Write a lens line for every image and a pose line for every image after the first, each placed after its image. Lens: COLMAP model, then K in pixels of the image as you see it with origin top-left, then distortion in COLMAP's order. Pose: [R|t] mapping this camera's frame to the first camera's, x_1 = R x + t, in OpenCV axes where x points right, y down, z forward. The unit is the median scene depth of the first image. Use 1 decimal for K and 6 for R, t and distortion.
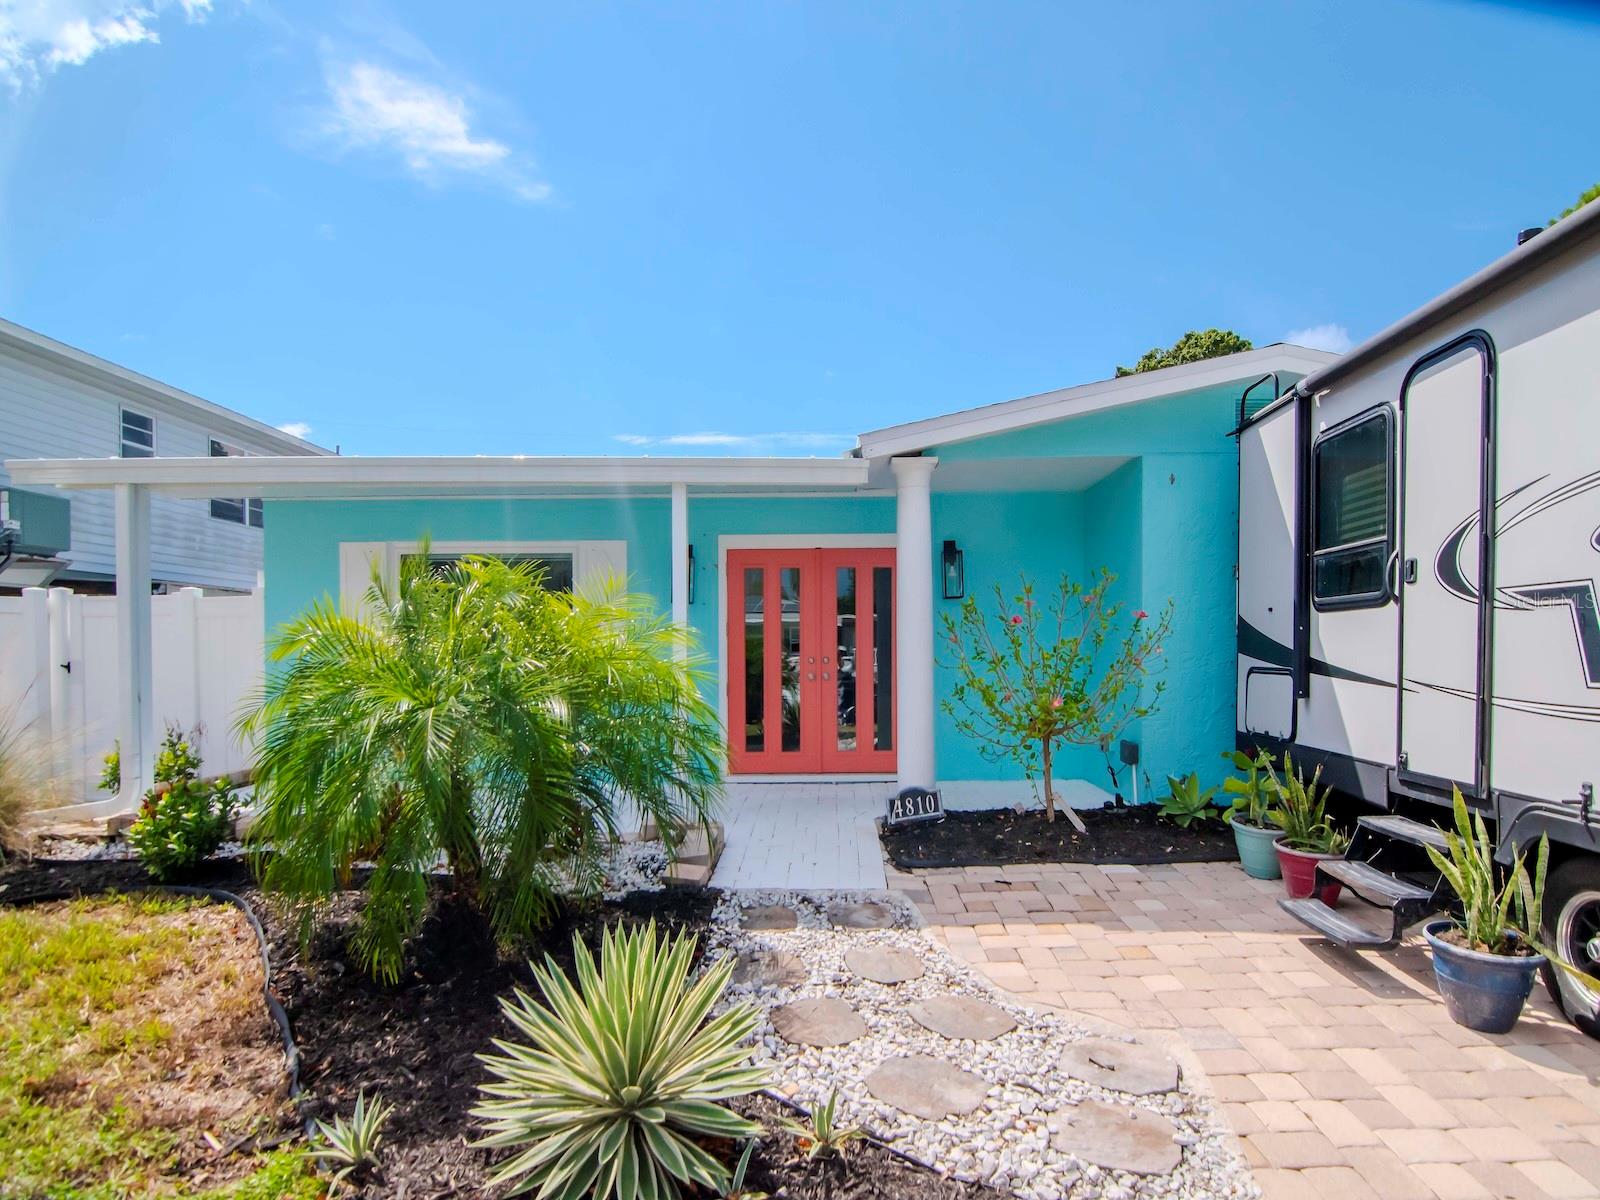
lens RADIAL K [[816.1, 0, 808.0], [0, 816.1, 658.9], [0, 0, 1]] dist [0.001055, -0.000724]
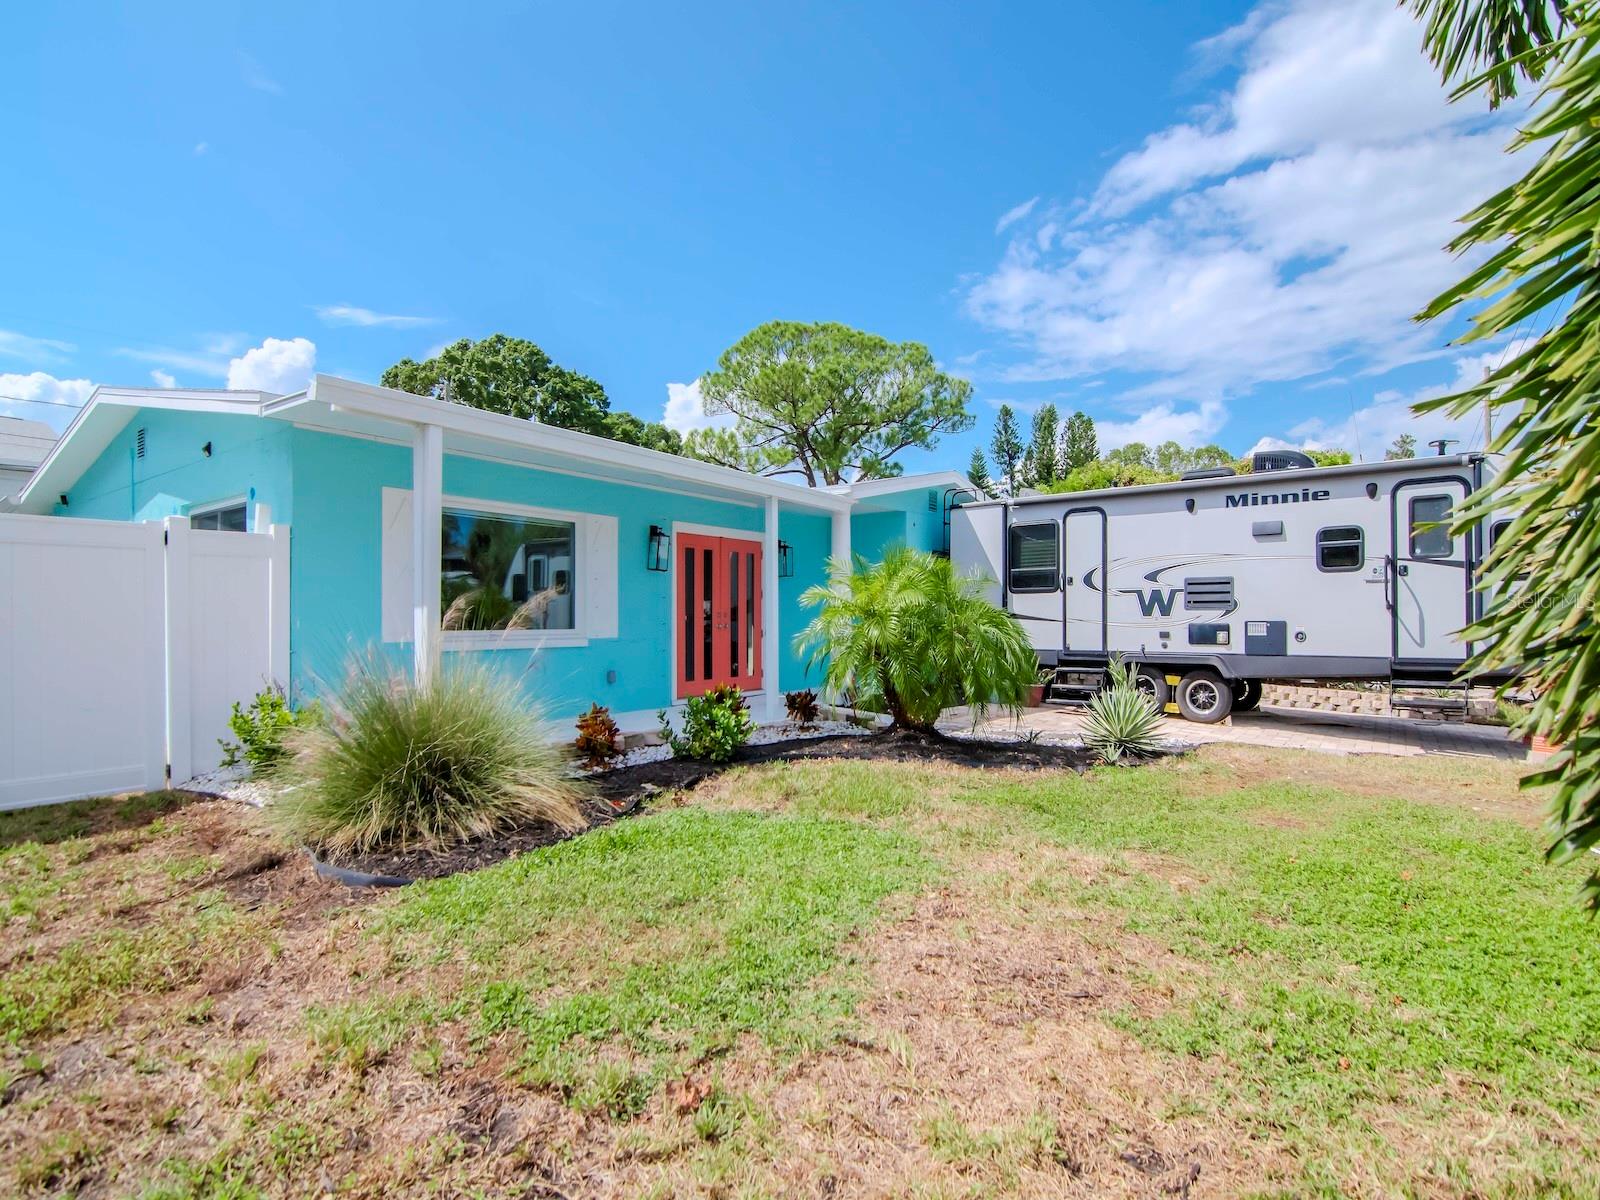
lens RADIAL K [[792.6, 0, 810.5], [0, 792.6, 610.0], [0, 0, 1]] dist [-0.000866, -0.005083]
pose [[0.571055, 0.012267, 0.820820, -1.847482], [0.007830, 0.999761, -0.020389, 0.039650], [-0.820875, 0.018070, 0.570822, 0.131540]]
